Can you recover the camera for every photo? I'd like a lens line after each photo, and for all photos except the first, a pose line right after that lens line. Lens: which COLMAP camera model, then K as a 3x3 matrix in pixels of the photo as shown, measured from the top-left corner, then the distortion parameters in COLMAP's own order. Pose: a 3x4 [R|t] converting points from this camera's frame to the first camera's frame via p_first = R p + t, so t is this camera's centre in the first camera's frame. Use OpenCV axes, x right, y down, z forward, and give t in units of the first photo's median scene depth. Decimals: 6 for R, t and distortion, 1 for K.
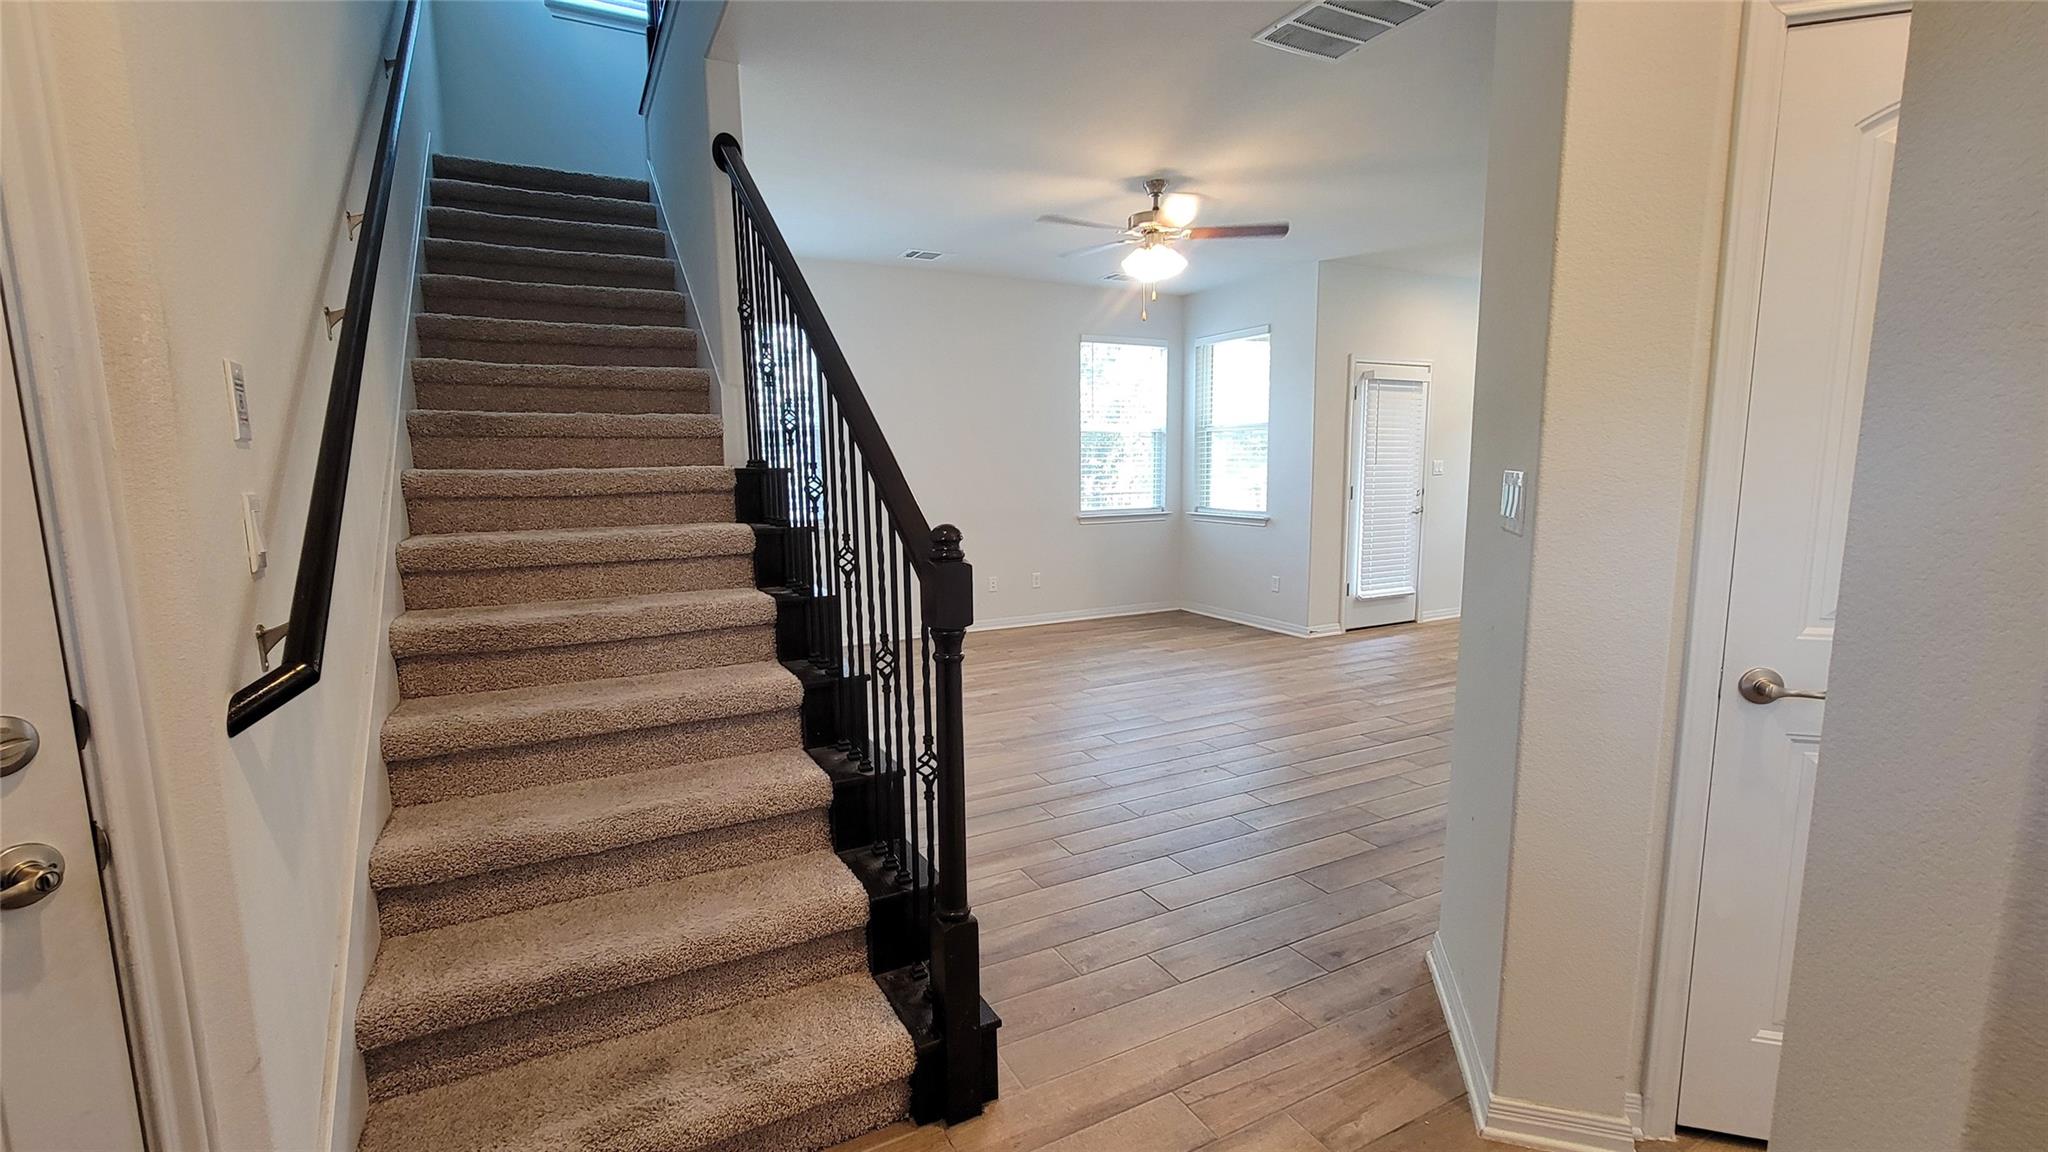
lens RADIAL K [[862.5, 0, 1013.6], [0, 862.5, 580.8], [0, 0, 1]] dist [0.000088, 0.000261]
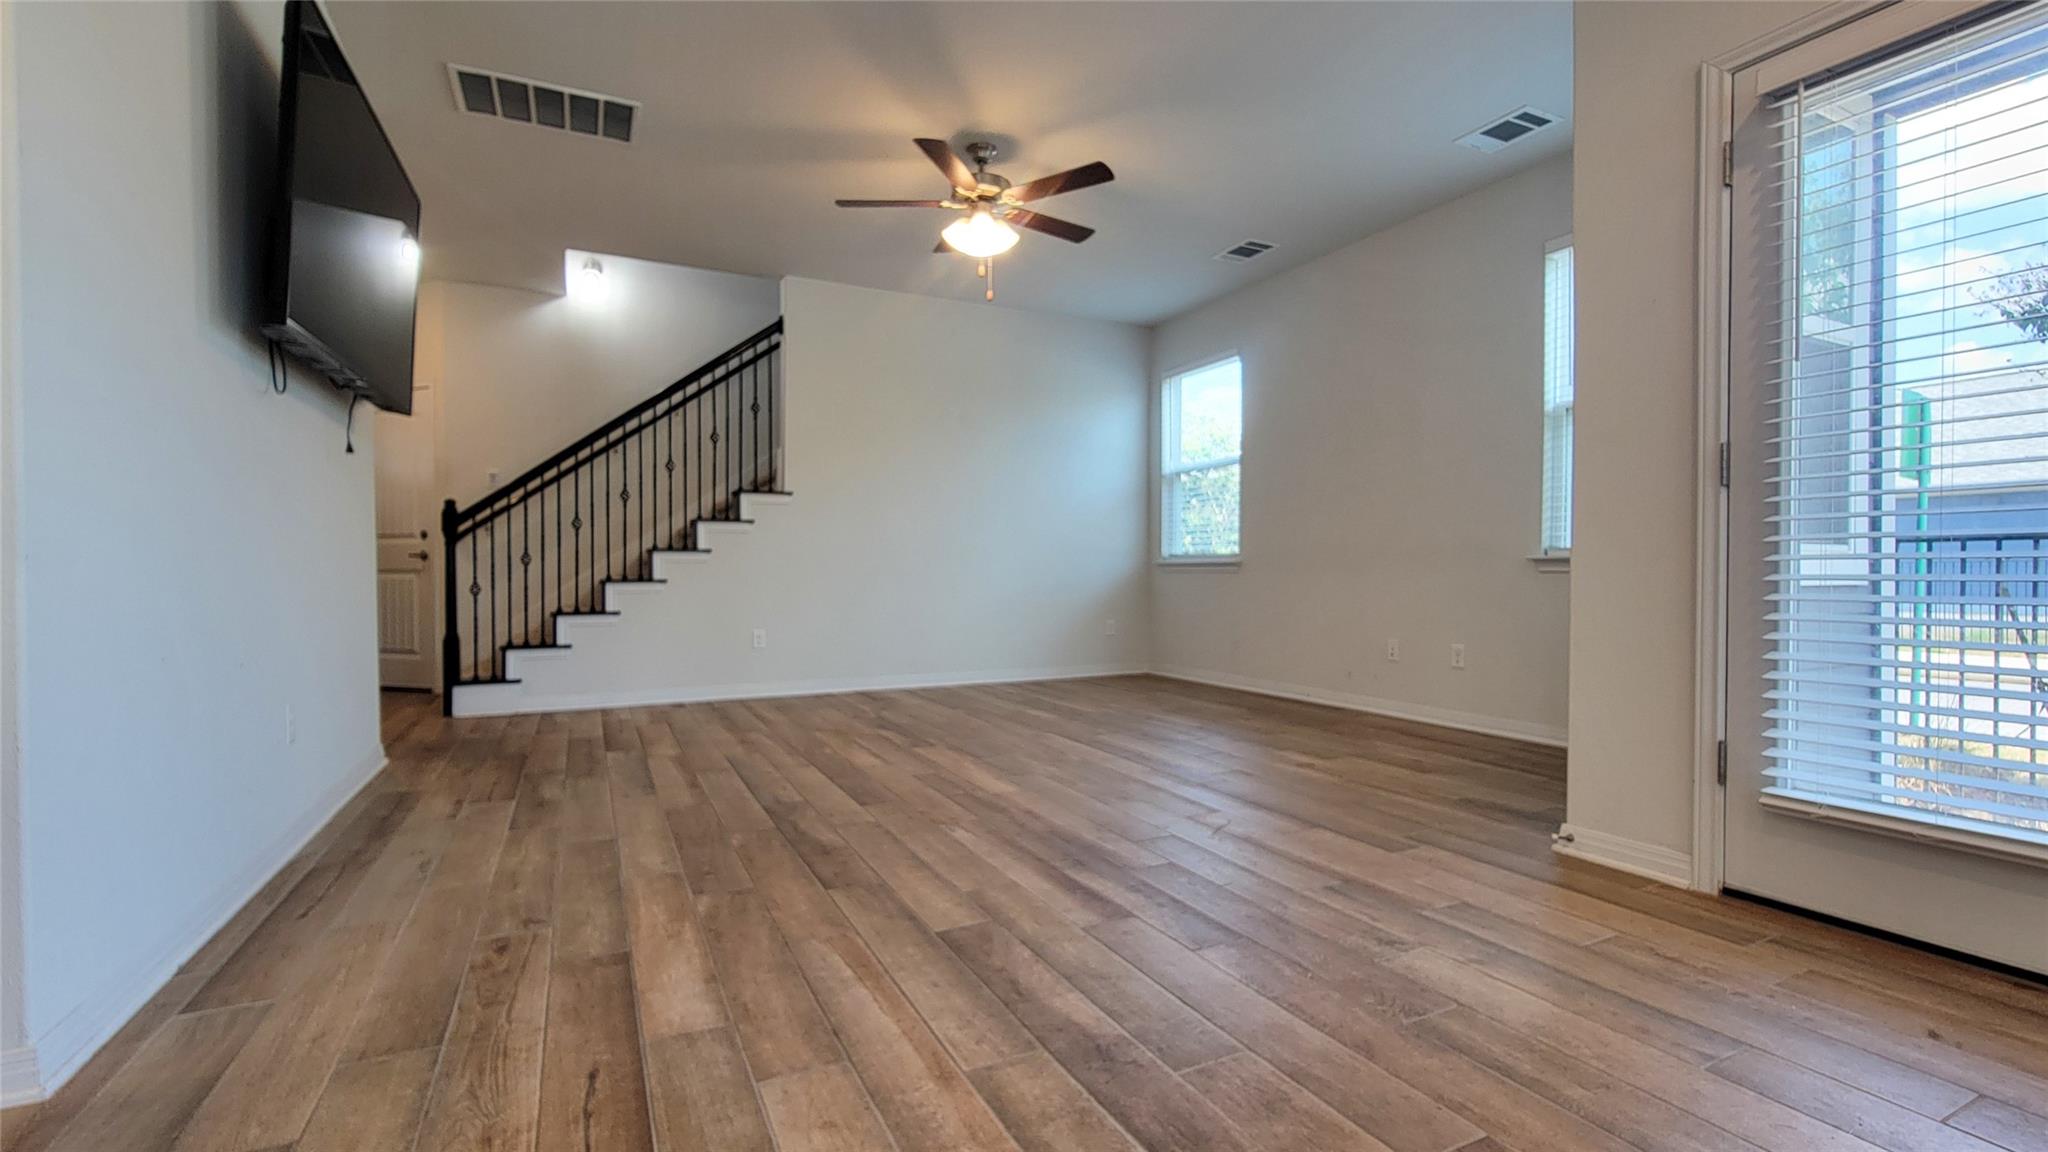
lens RADIAL K [[862.5, 0, 1013.6], [0, 862.5, 580.8], [0, 0, 1]] dist [0.000088, 0.000261]
pose [[-0.010732, 0.024272, -0.999648, 0.731498], [-0.134751, 0.990551, 0.025498, -0.030114], [0.990821, 0.134978, -0.007360, 0.751316]]
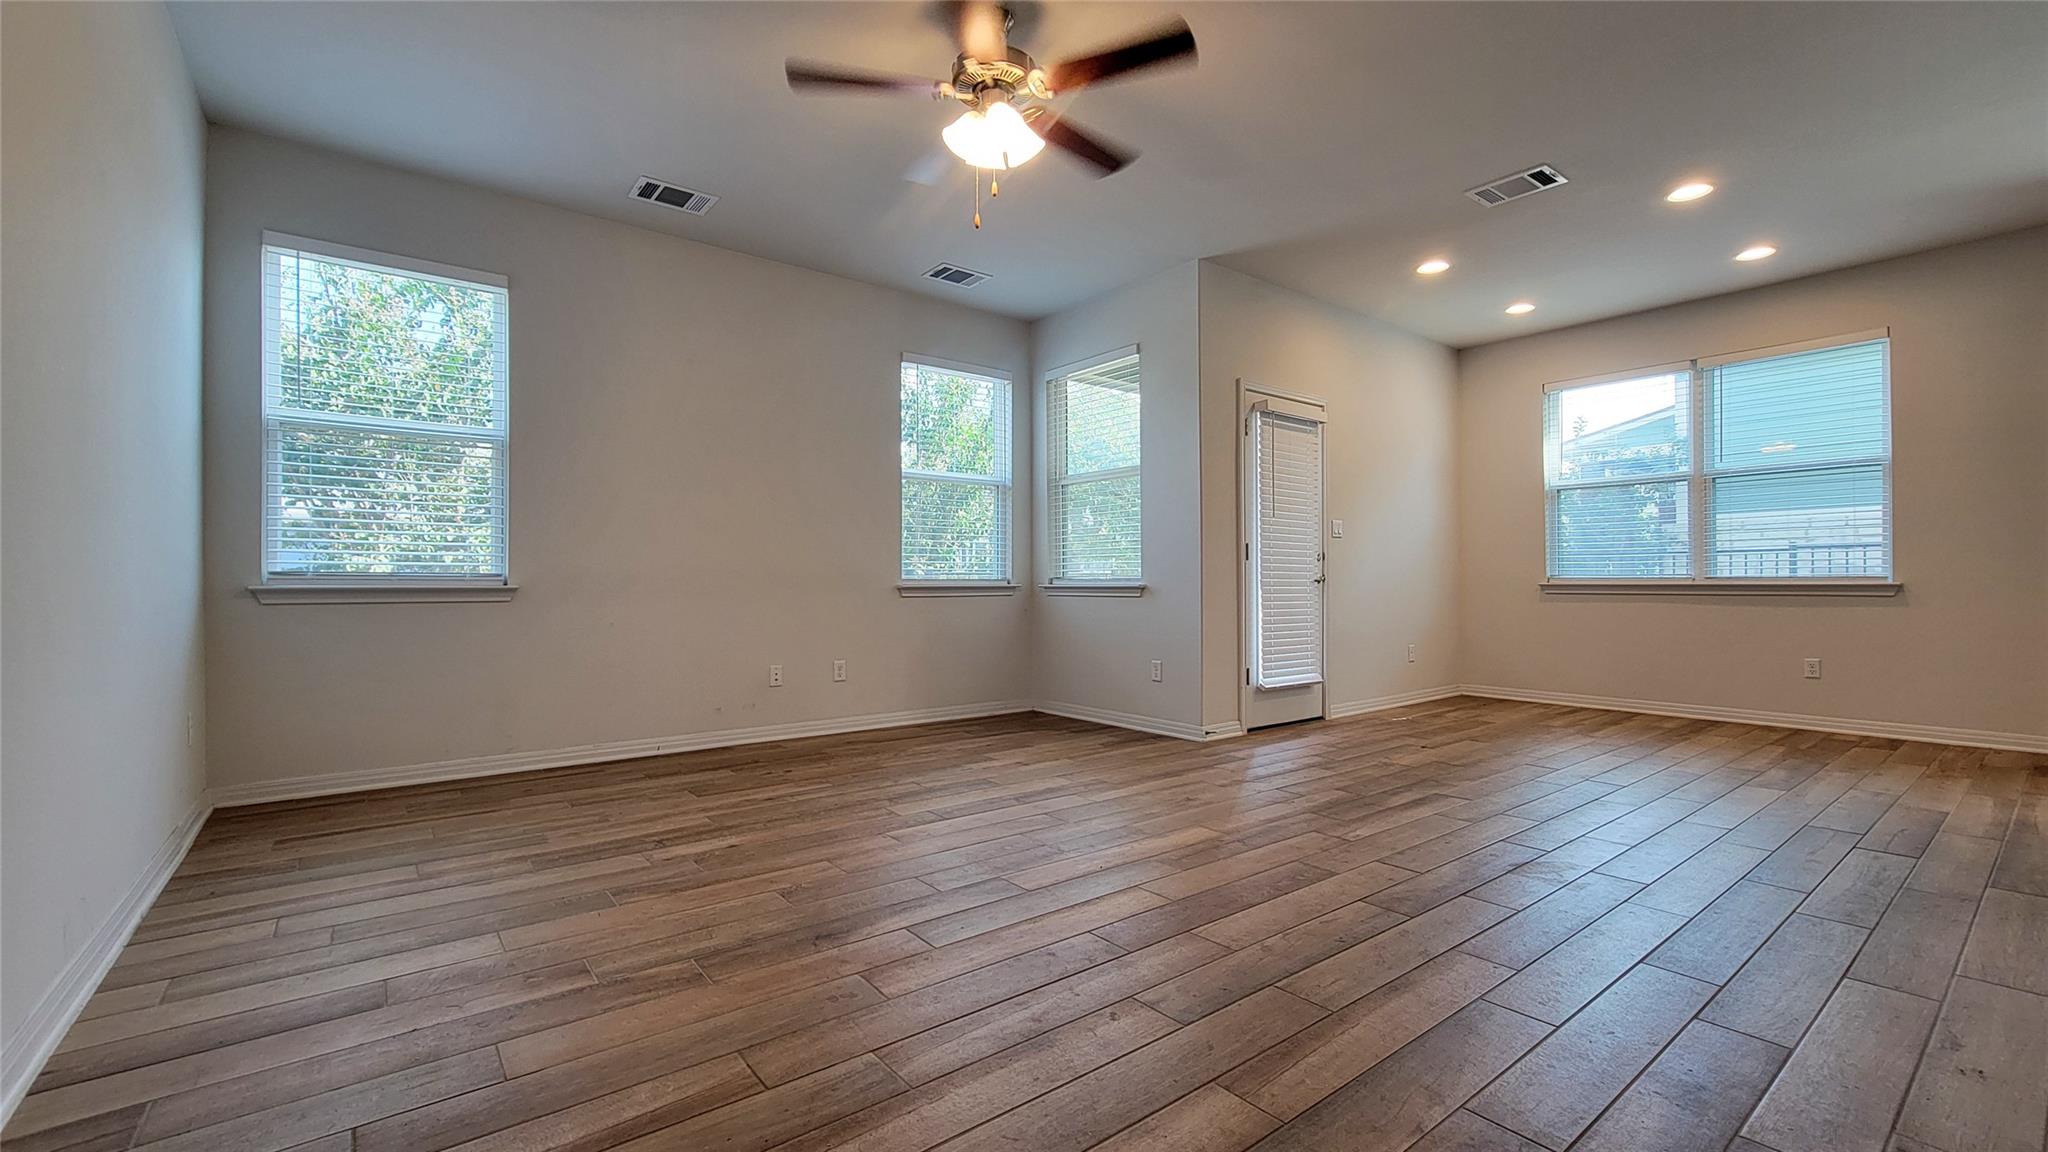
lens RADIAL K [[841.3, 0, 1015.6], [0, 841.3, 580.0], [0, 0, 1]] dist [-0.000132, -0.000035]
pose [[0.983312, 0.011747, 0.181545, 0.047561], [0.013854, 0.990180, -0.139107, 0.027287], [-0.181397, 0.139301, 0.973494, 0.301835]]
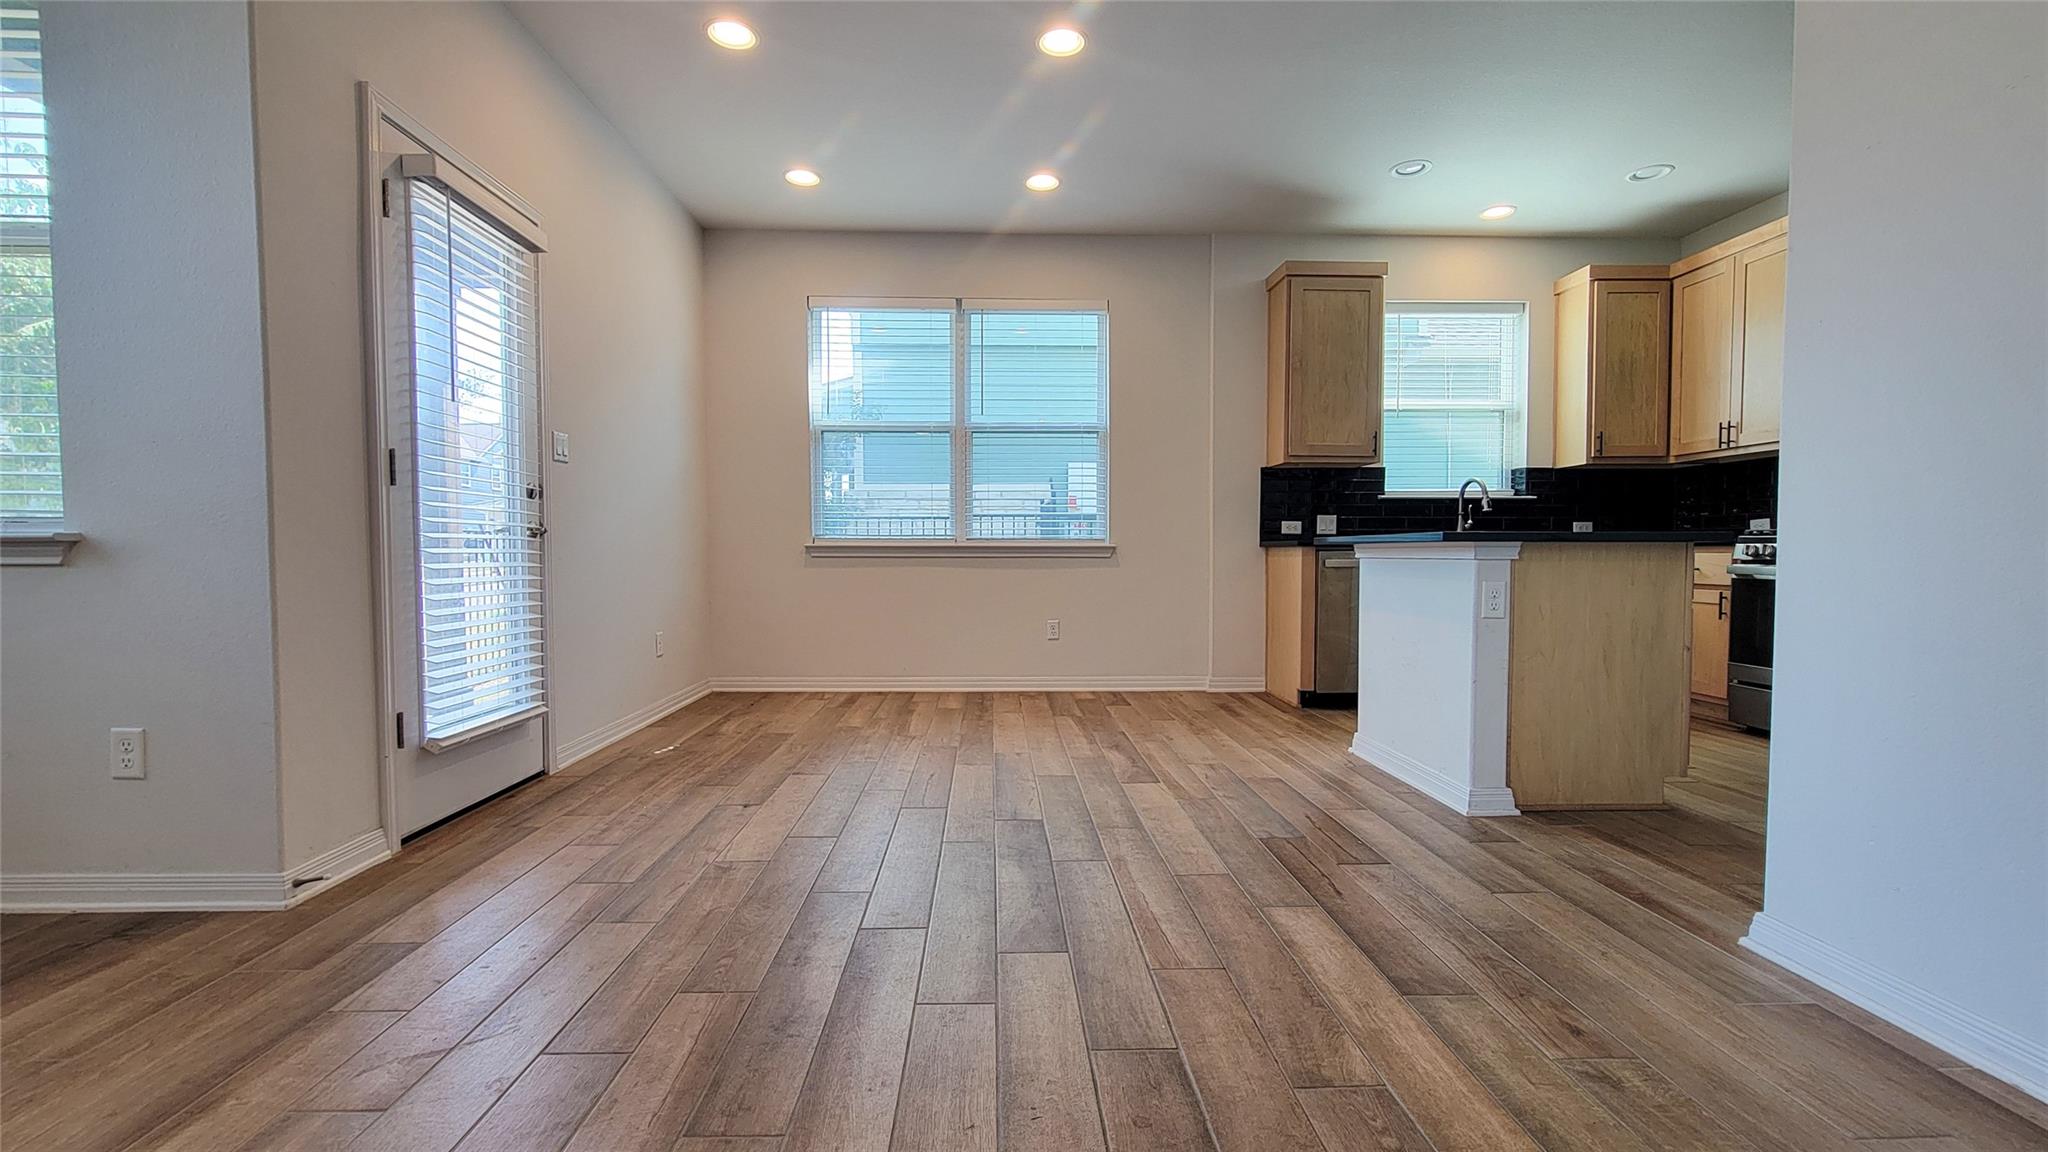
lens RADIAL K [[862.5, 0, 1013.6], [0, 862.5, 580.8], [0, 0, 1]] dist [0.000088, 0.000261]
pose [[0.432309, -0.016444, 0.901576, 0.176146], [0.115645, 0.992588, -0.037348, -0.009274], [-0.894279, 0.120409, 0.431006, 0.618282]]
